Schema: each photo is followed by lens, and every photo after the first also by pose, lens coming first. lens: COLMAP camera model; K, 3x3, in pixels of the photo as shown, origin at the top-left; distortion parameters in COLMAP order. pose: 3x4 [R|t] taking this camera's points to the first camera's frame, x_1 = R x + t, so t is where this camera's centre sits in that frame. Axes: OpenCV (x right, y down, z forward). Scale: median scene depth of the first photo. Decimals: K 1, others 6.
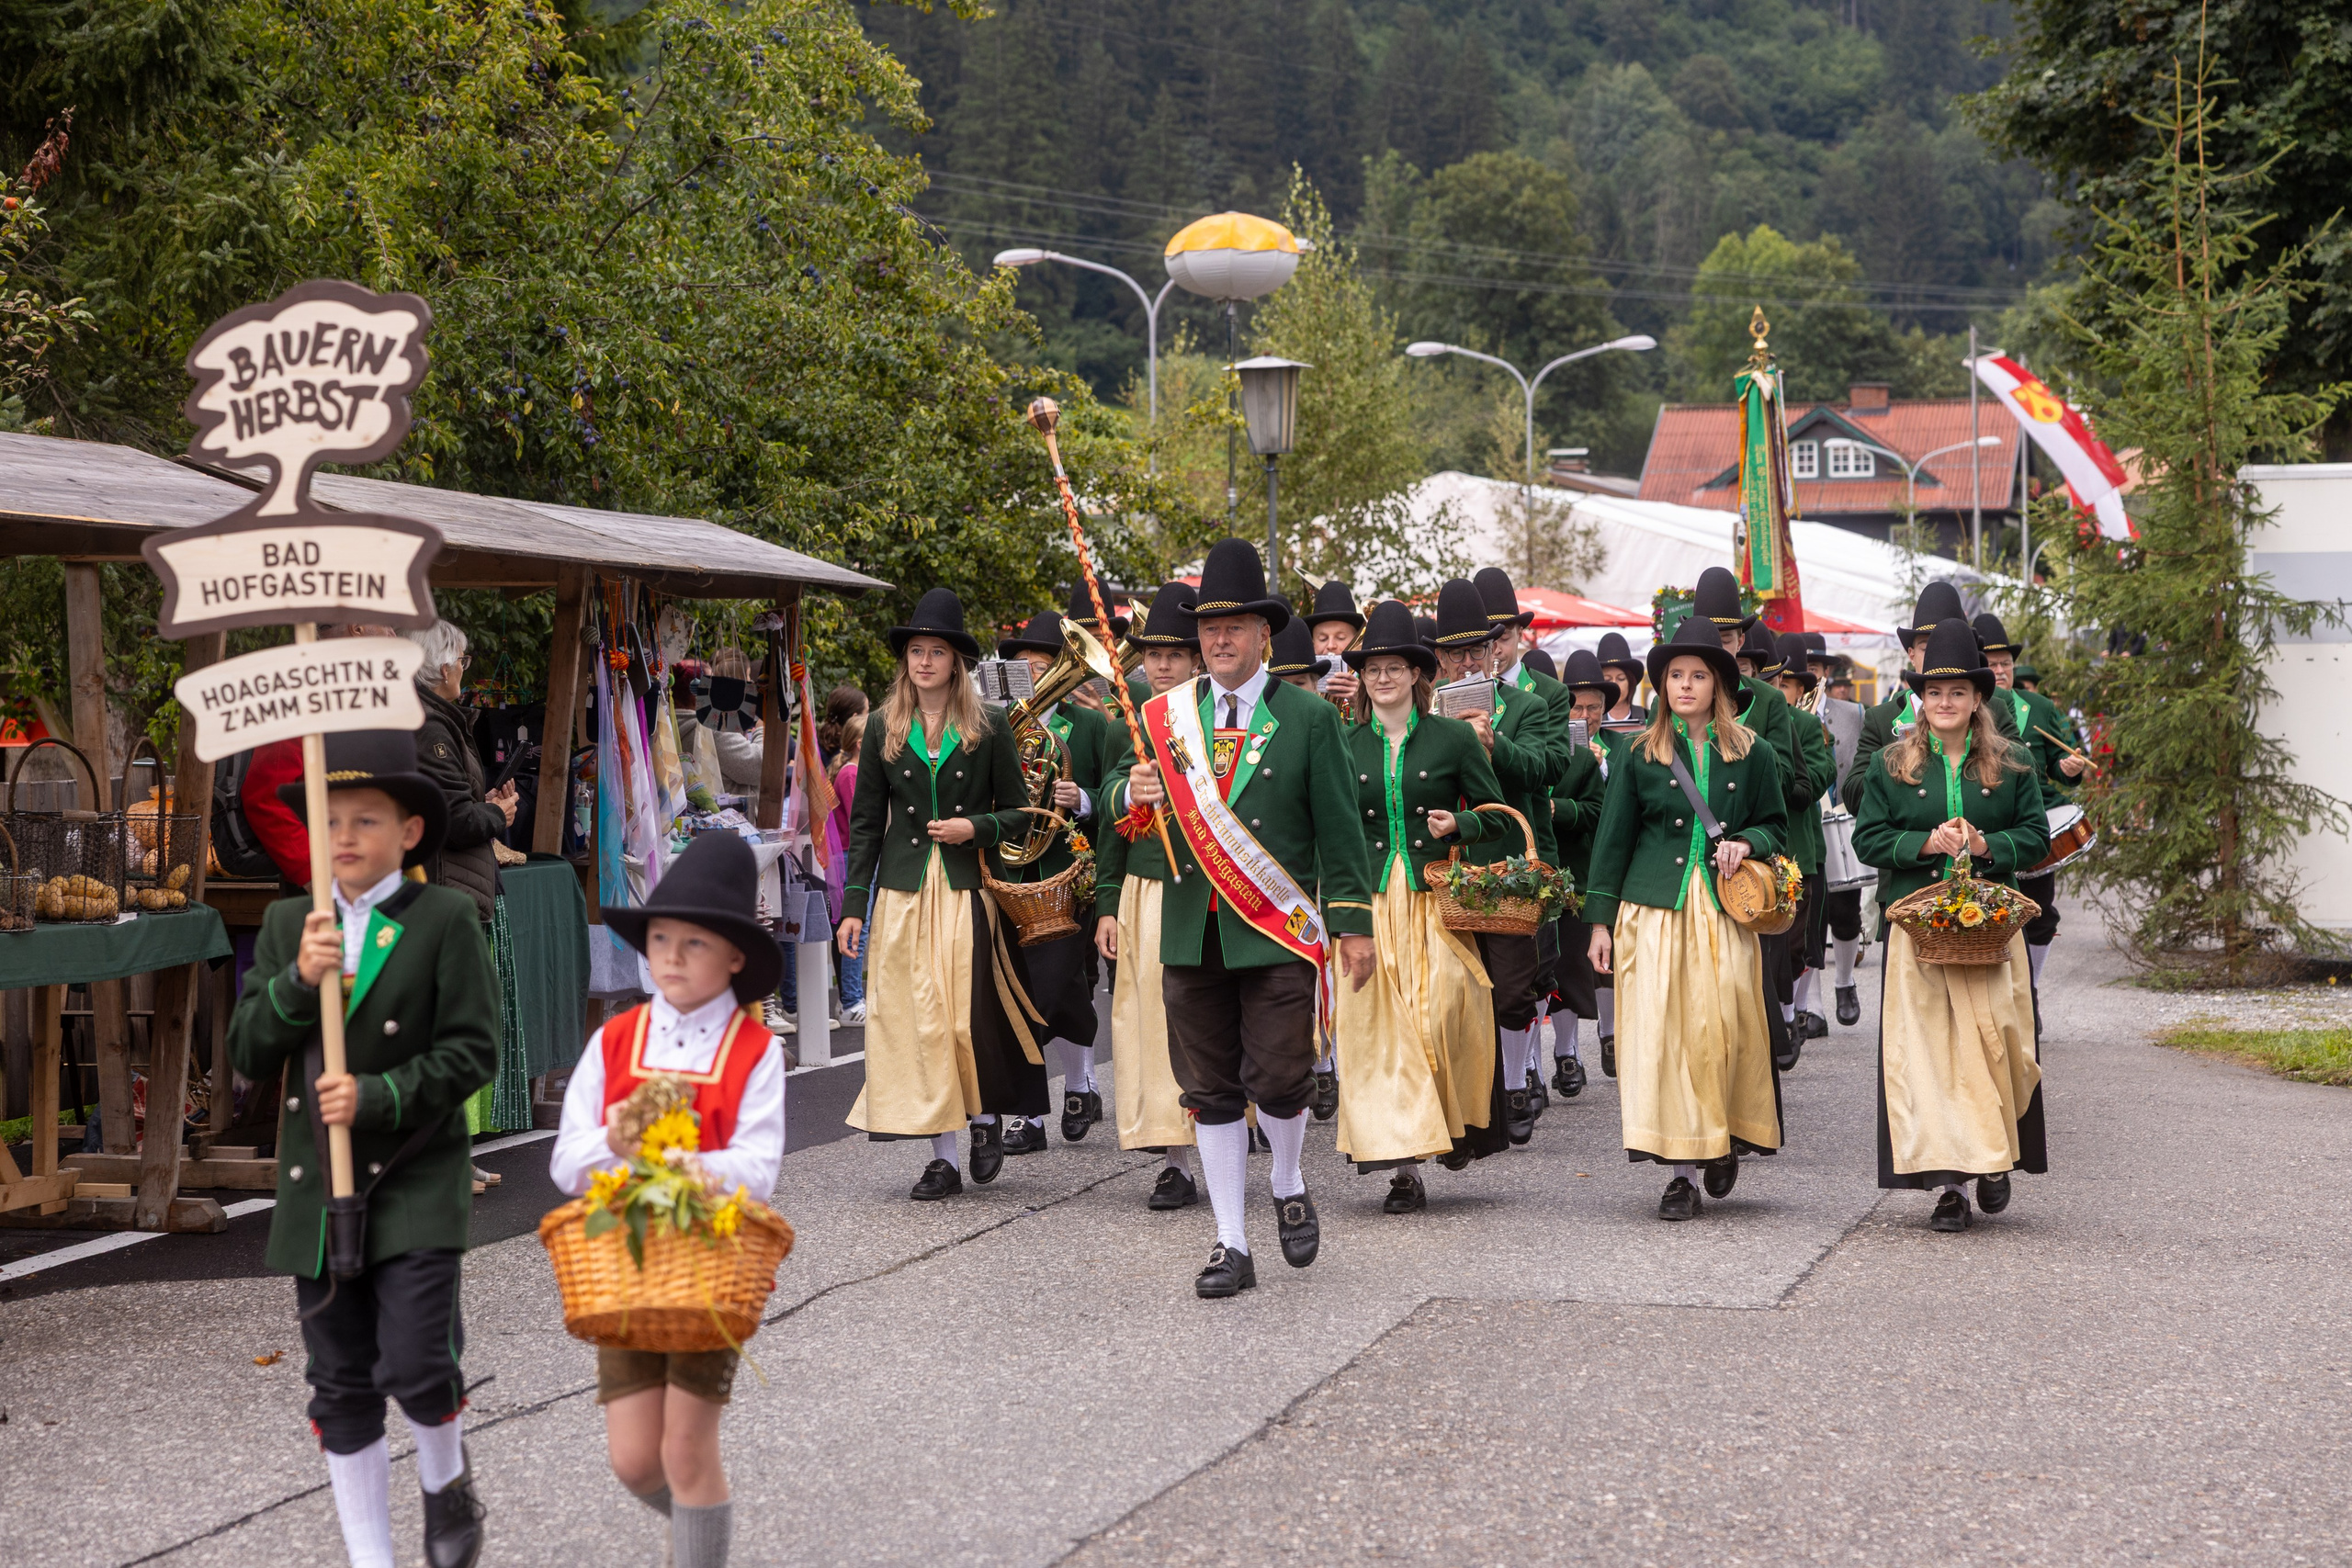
lens RADIAL K [[4632.2, 0, 1176.0], [0, 4632.2, 784.0], [0, 0, 1]] dist [0.054009, 0.490299]
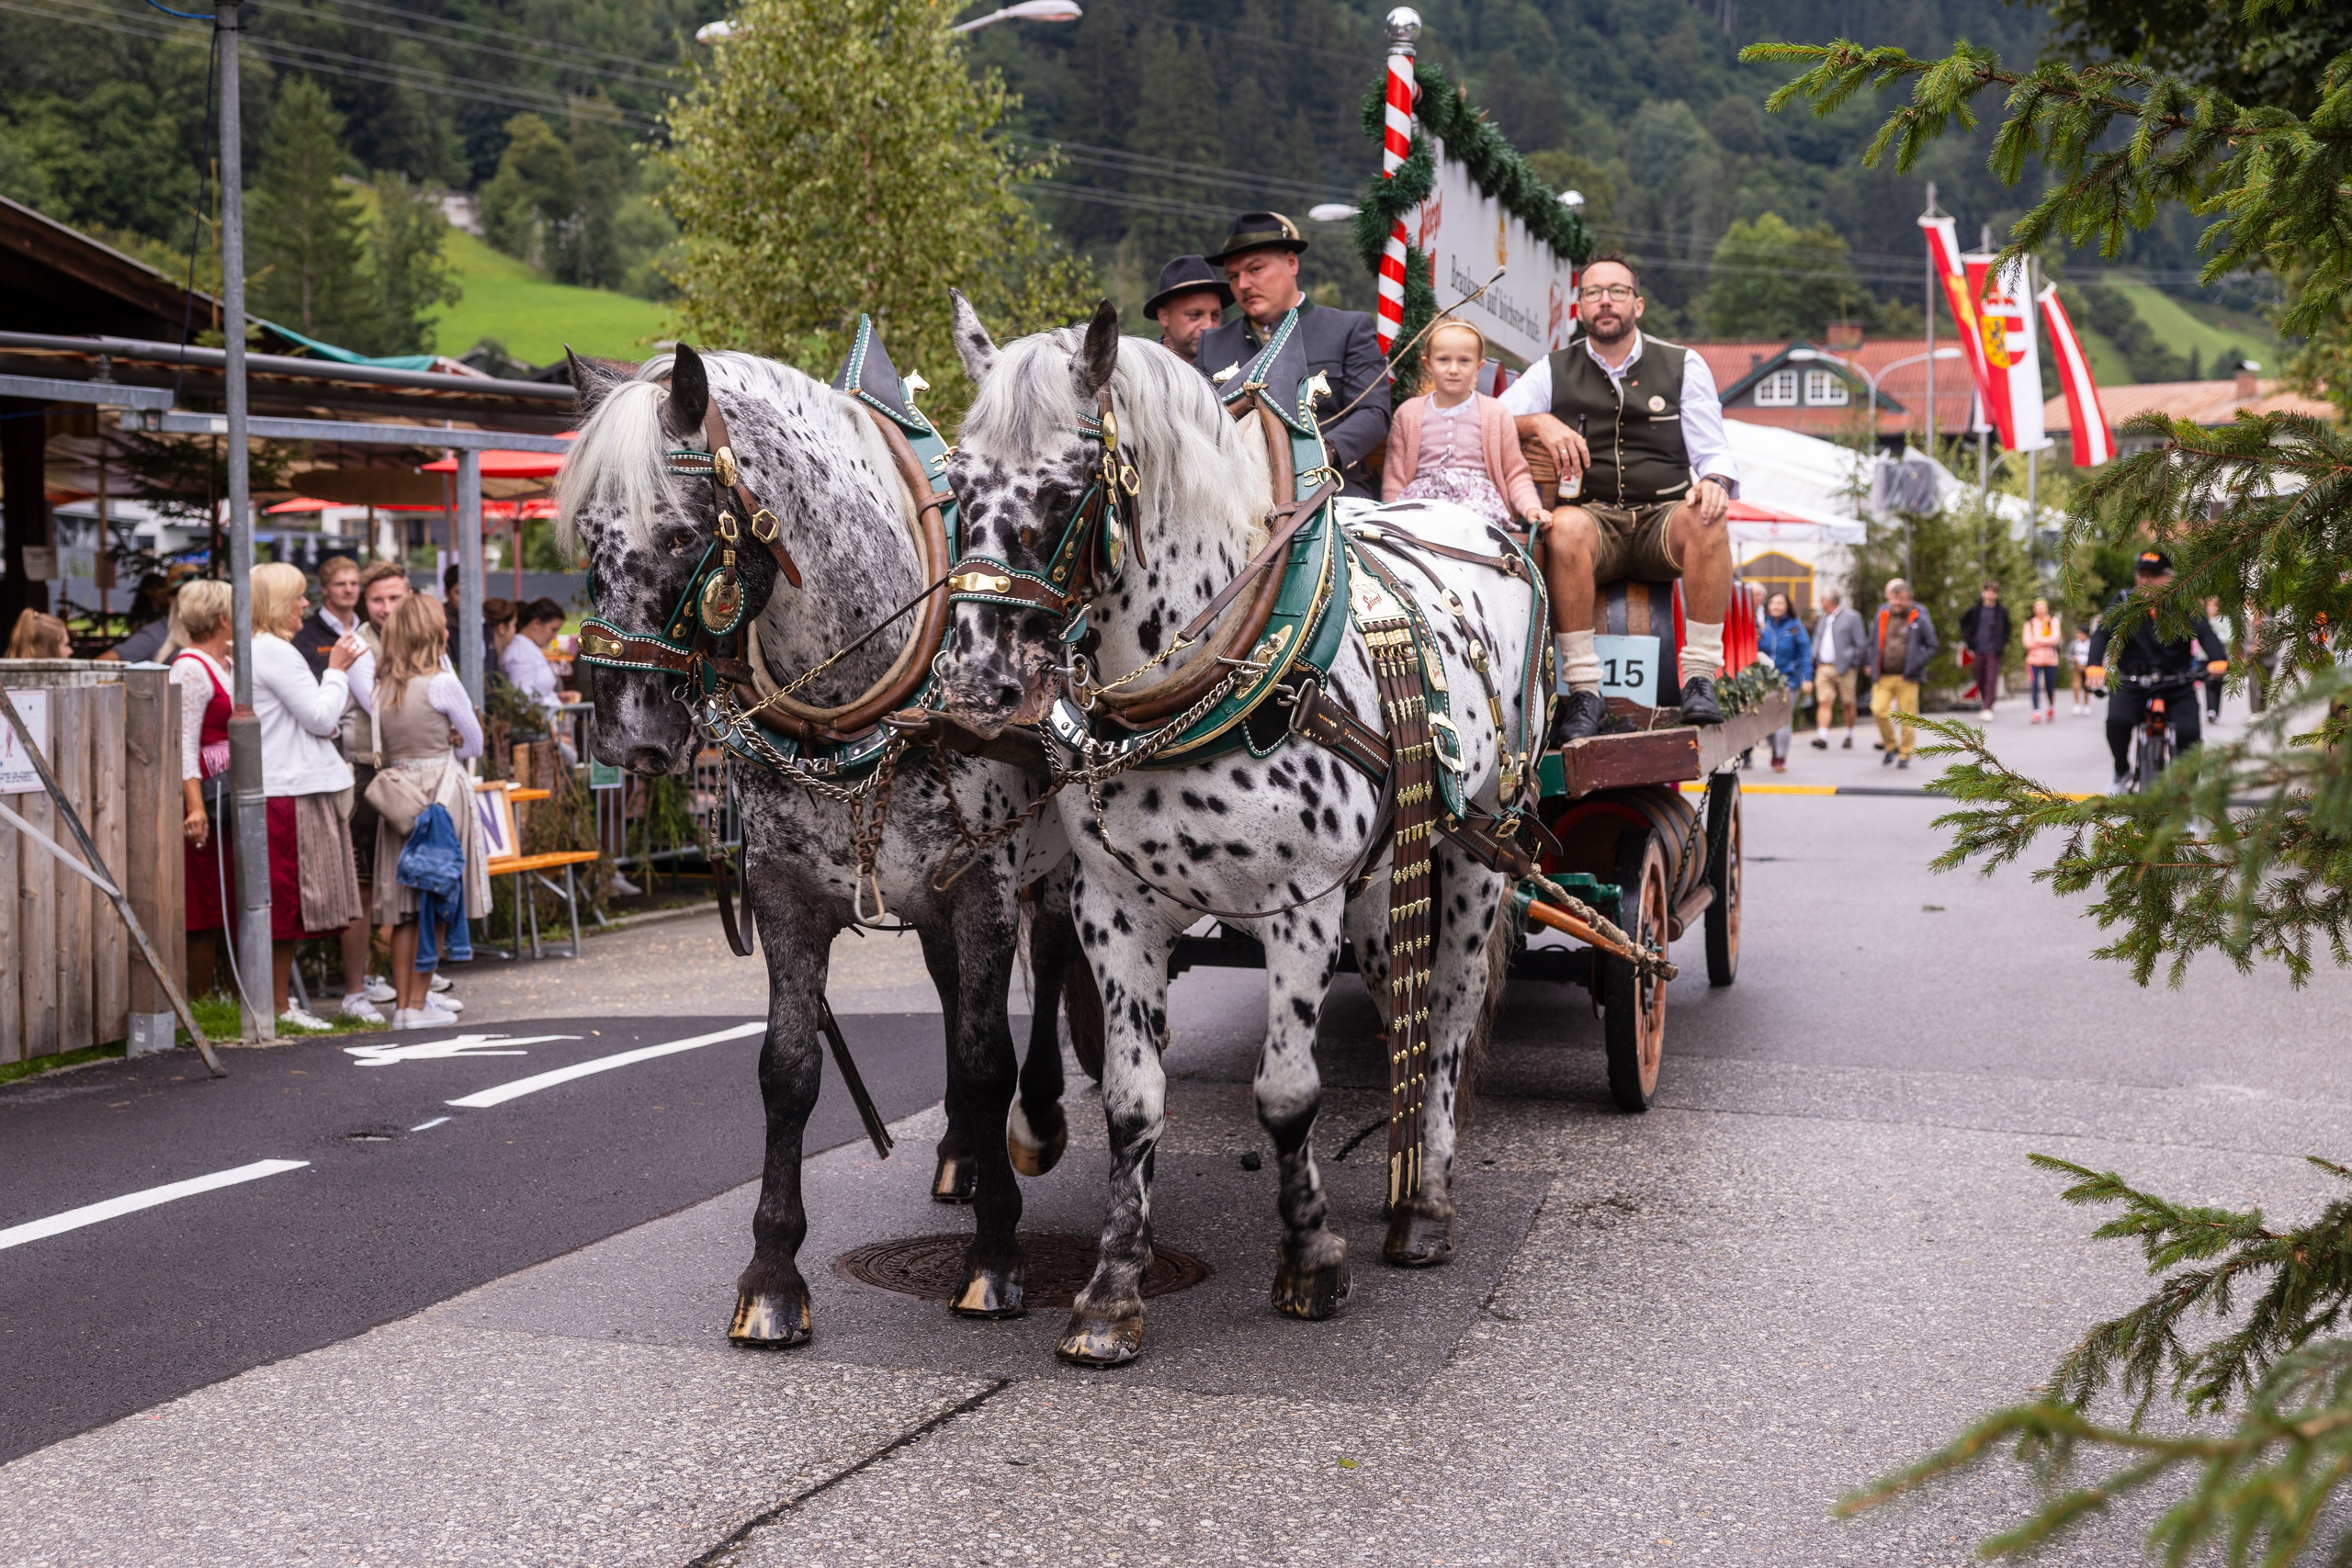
lens RADIAL K [[3149.2, 0, 1175.7], [0, 3149.2, 750.2], [0, 0, 1]] dist [-0.006242, 0.071912]
pose [[0.997566, 0.019796, -0.066860, 0.166824], [-0.017763, 0.999366, 0.030856, -0.013622], [0.067428, -0.029593, 0.997285, 0.923845]]
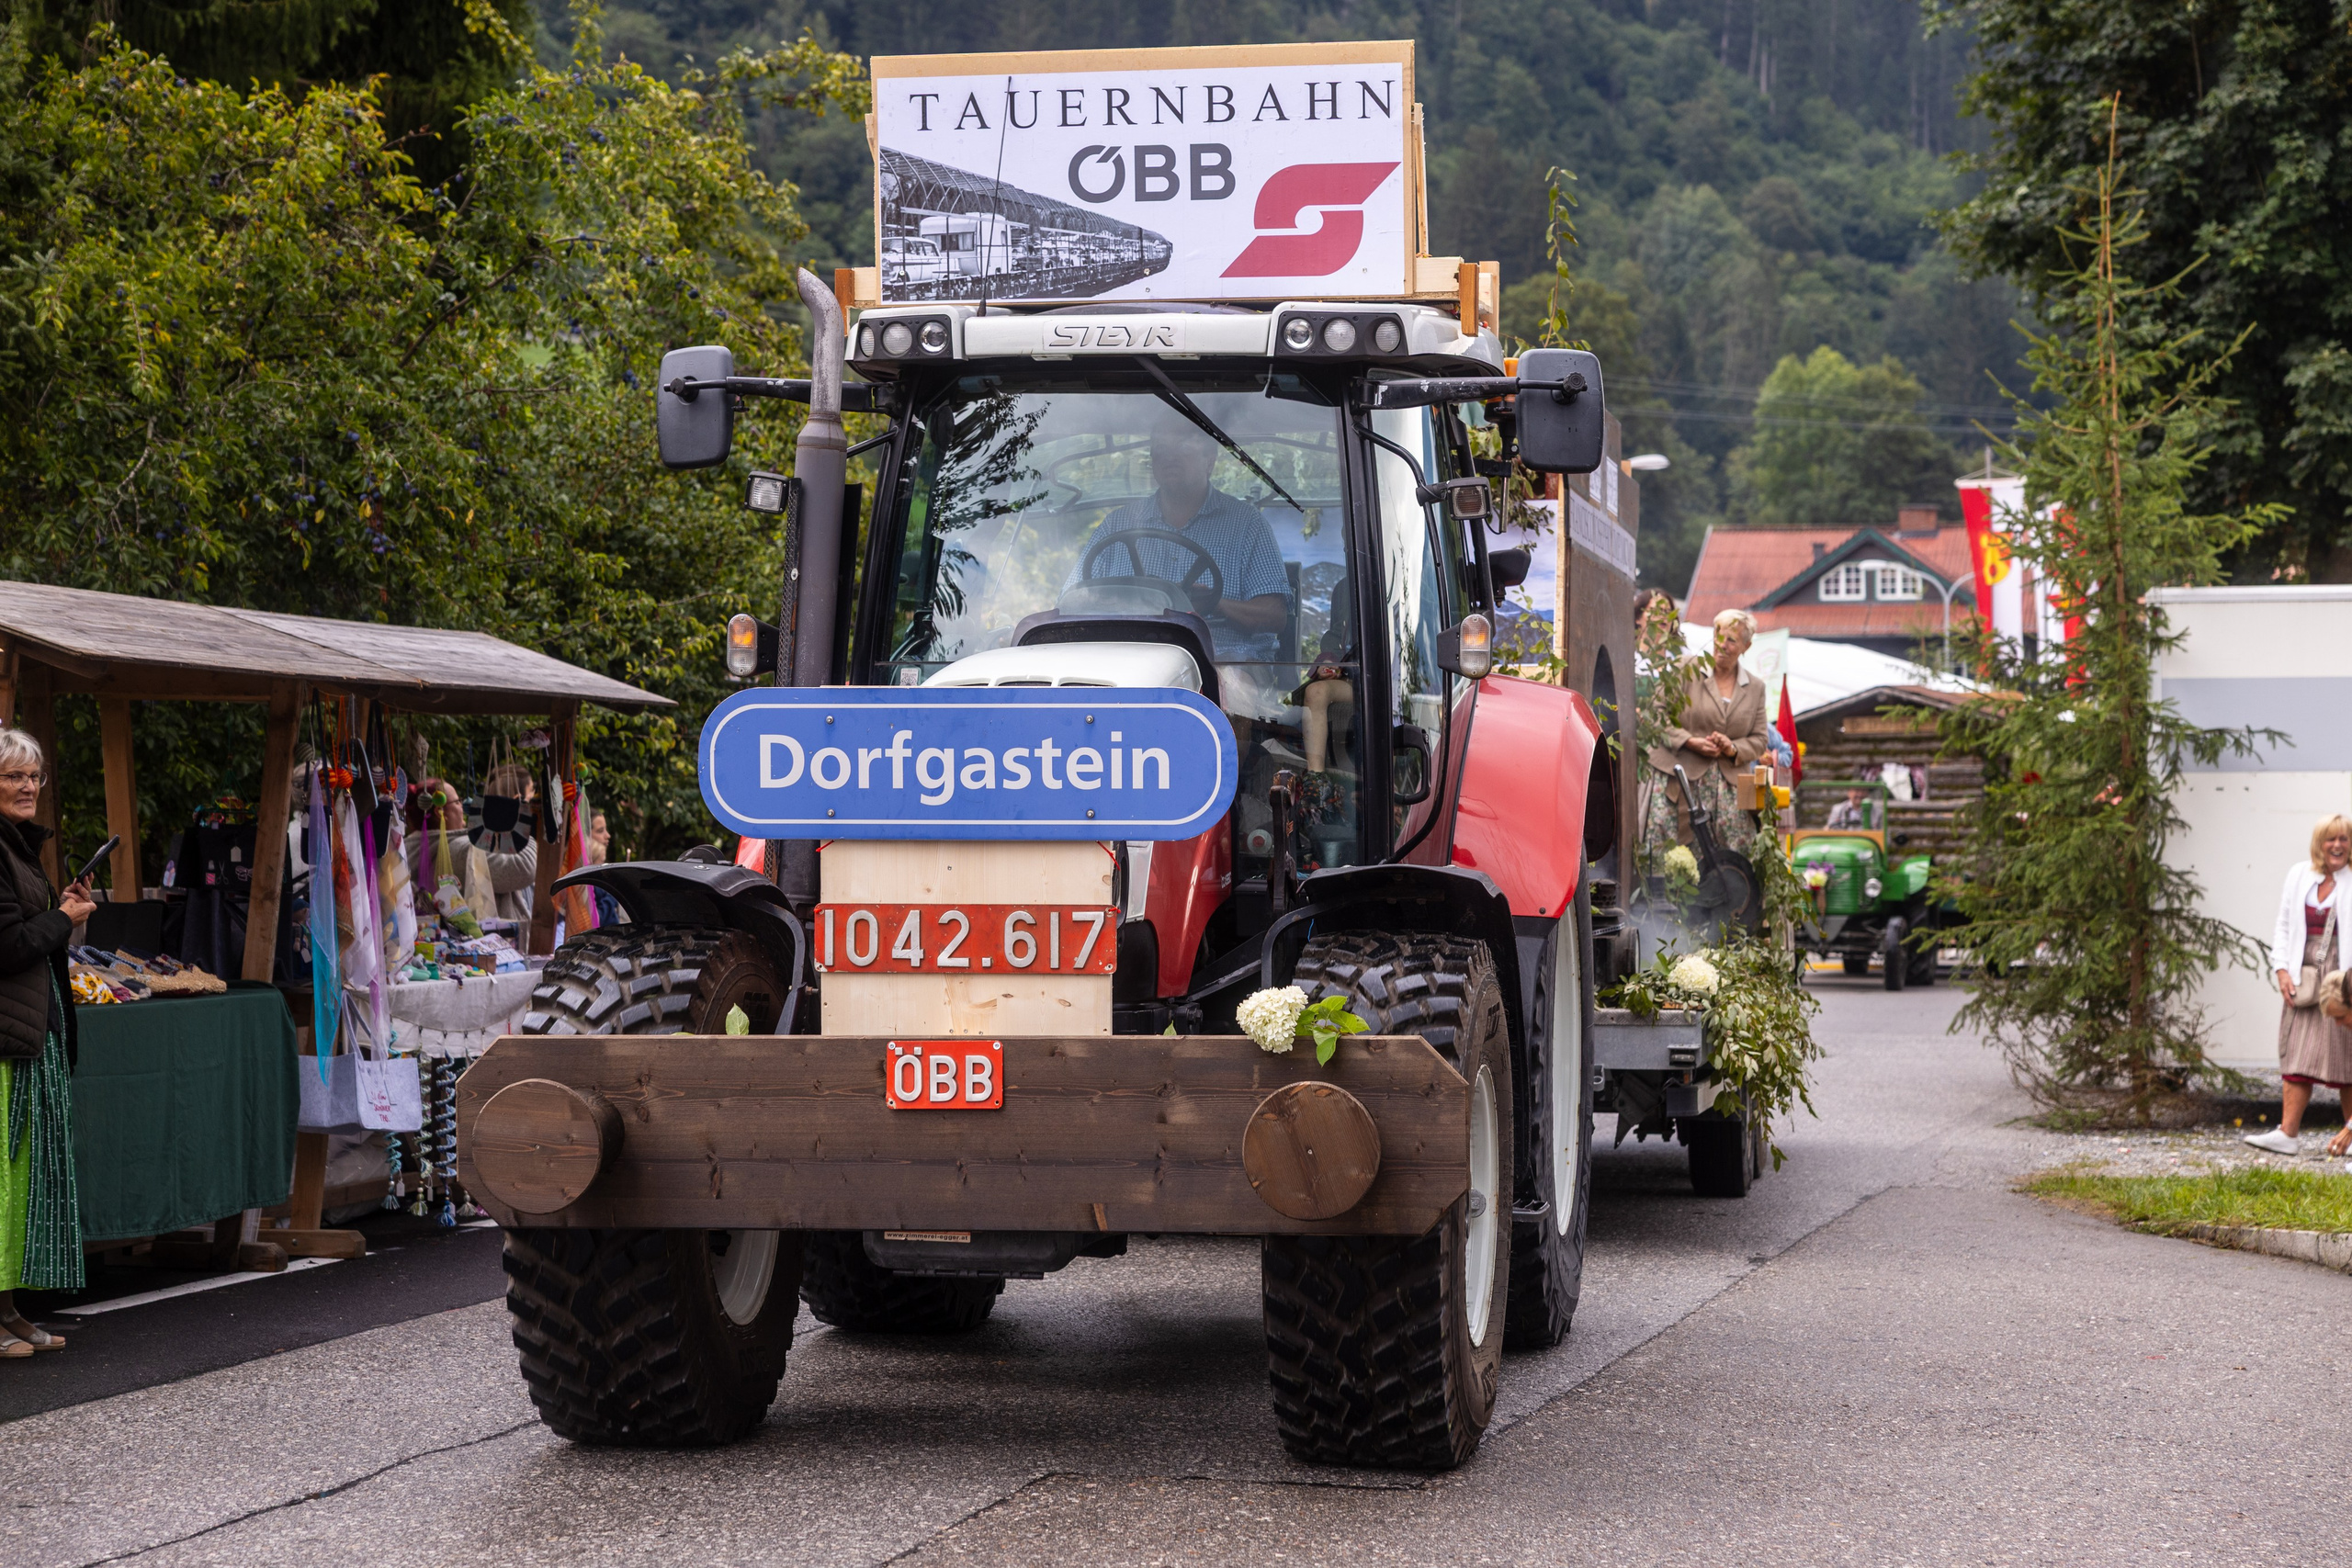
lens RADIAL K [[4627.5, 0, 1176.0], [0, 4627.5, 784.0], [0, 0, 1]] dist [0.032749, 0.135154]
pose [[0.999769, 0.006715, -0.020396, 0.046548], [-0.007234, 0.999649, -0.025489, -0.001677], [0.020217, 0.025630, 0.999467, 0.033930]]
